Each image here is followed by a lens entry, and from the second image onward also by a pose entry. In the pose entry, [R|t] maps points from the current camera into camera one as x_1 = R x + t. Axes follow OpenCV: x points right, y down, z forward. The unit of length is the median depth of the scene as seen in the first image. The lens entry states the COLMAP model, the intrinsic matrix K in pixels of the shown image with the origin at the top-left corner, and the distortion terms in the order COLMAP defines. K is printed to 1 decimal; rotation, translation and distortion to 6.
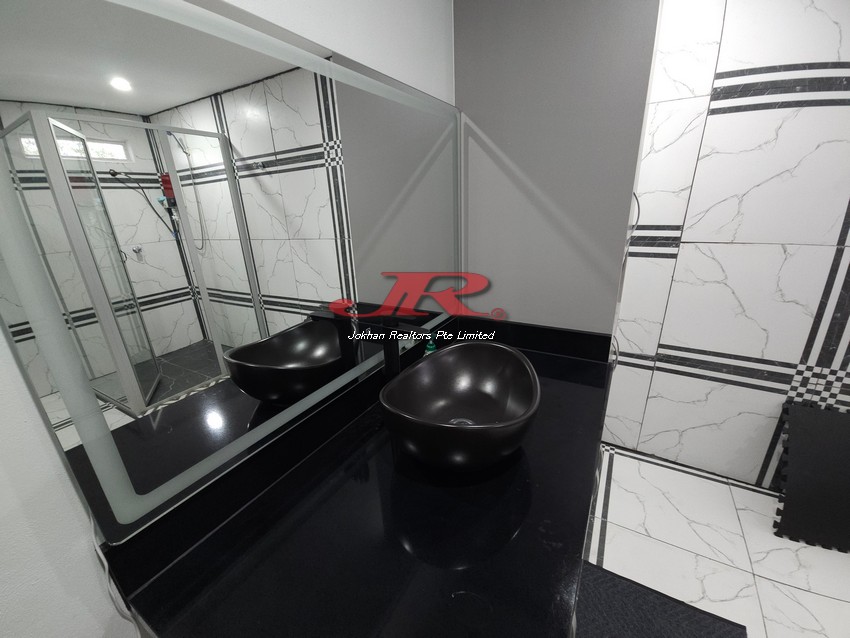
lens RADIAL K [[344.1, 0, 418.8], [0, 344.1, 319.8], [0, 0, 1]] dist [-0.000345, -0.004998]
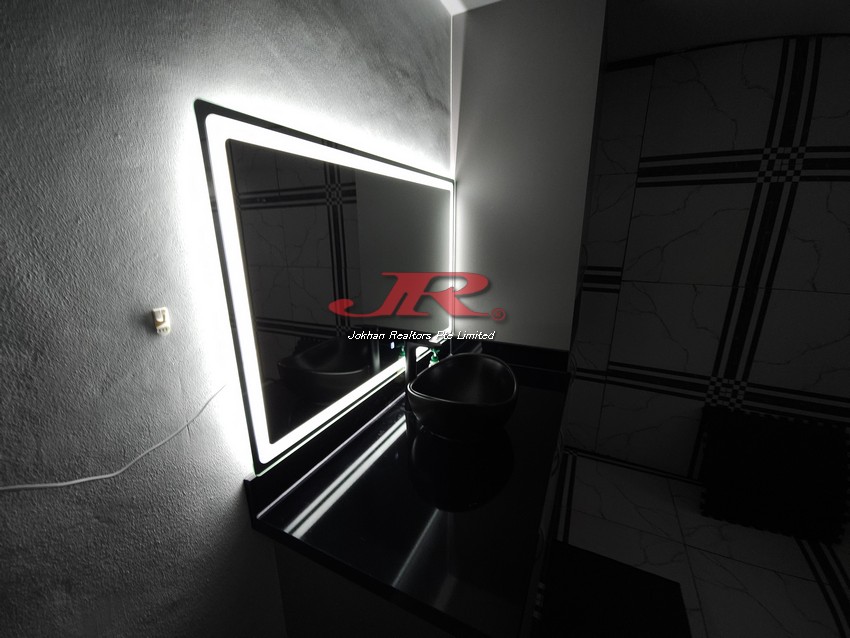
lens RADIAL K [[344.1, 0, 418.1], [0, 344.1, 317.1], [0, 0, 1]] dist [-0.000345, -0.004998]
pose [[0.996988, 0.015166, 0.076060, -0.091395], [-0.009034, 0.996728, -0.080321, 0.020091], [-0.077029, 0.079392, 0.993863, -0.214888]]
